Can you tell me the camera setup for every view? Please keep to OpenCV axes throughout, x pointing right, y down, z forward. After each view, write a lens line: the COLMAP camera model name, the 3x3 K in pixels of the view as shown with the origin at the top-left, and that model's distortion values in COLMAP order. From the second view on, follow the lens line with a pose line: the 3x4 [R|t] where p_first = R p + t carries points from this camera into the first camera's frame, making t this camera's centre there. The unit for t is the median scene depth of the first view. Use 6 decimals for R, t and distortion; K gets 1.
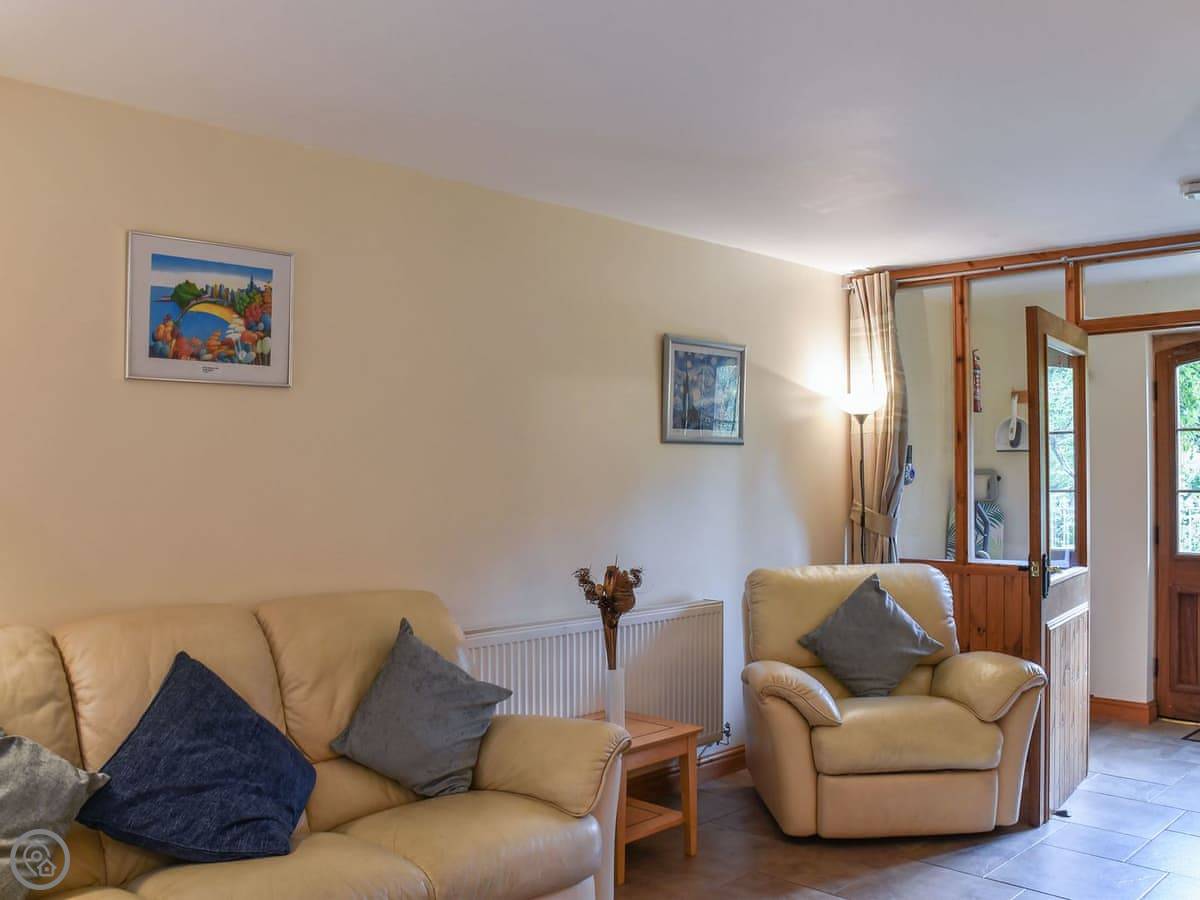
lens RADIAL K [[1063.1, 0, 626.8], [0, 1063.1, 454.8], [0, 0, 1]] dist [-0.144435, 0.098199]
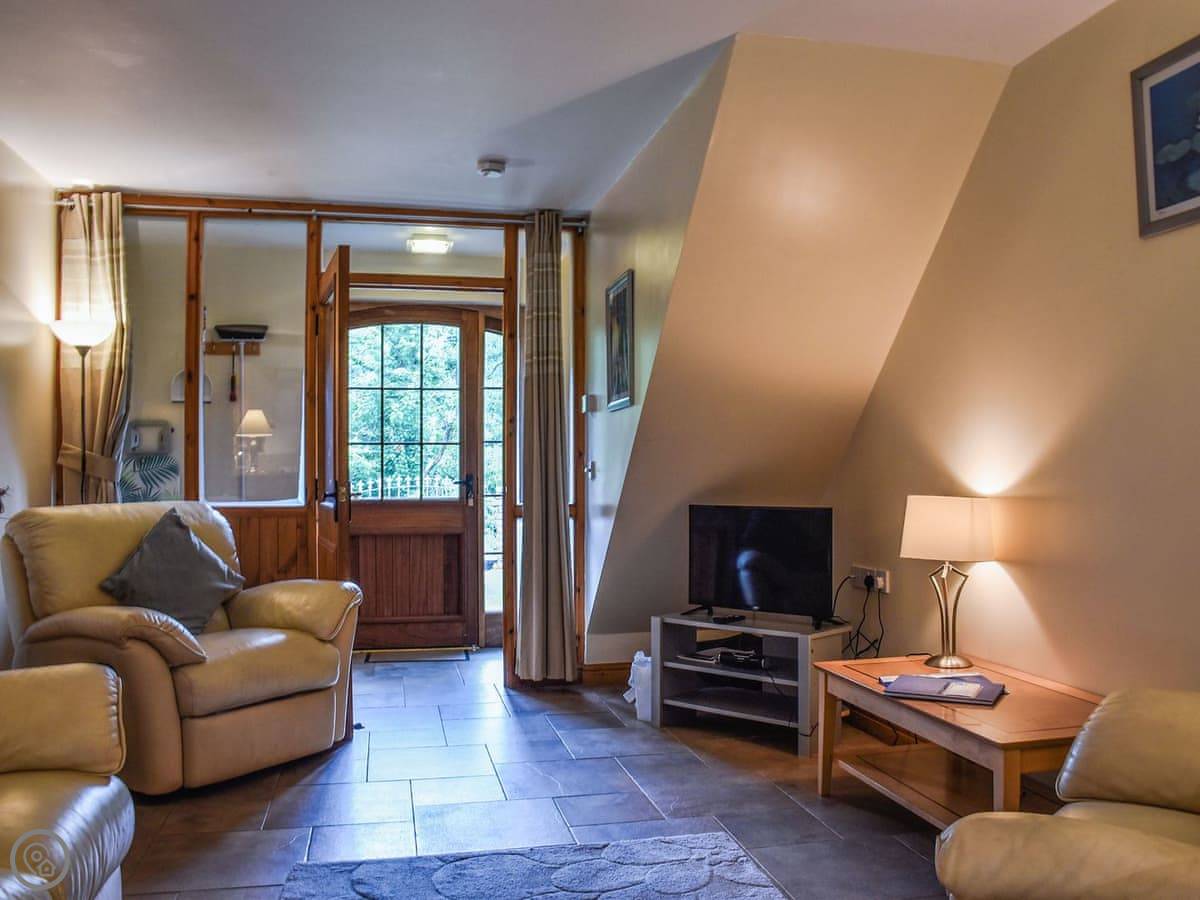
lens RADIAL K [[1063.1, 0, 626.8], [0, 1063.1, 454.8], [0, 0, 1]] dist [-0.144435, 0.098199]
pose [[0.534867, 0.014763, 0.844807, -0.278159], [-0.009030, 0.999890, -0.011756, 0.063057], [-0.844888, -0.001341, 0.534942, 0.149780]]
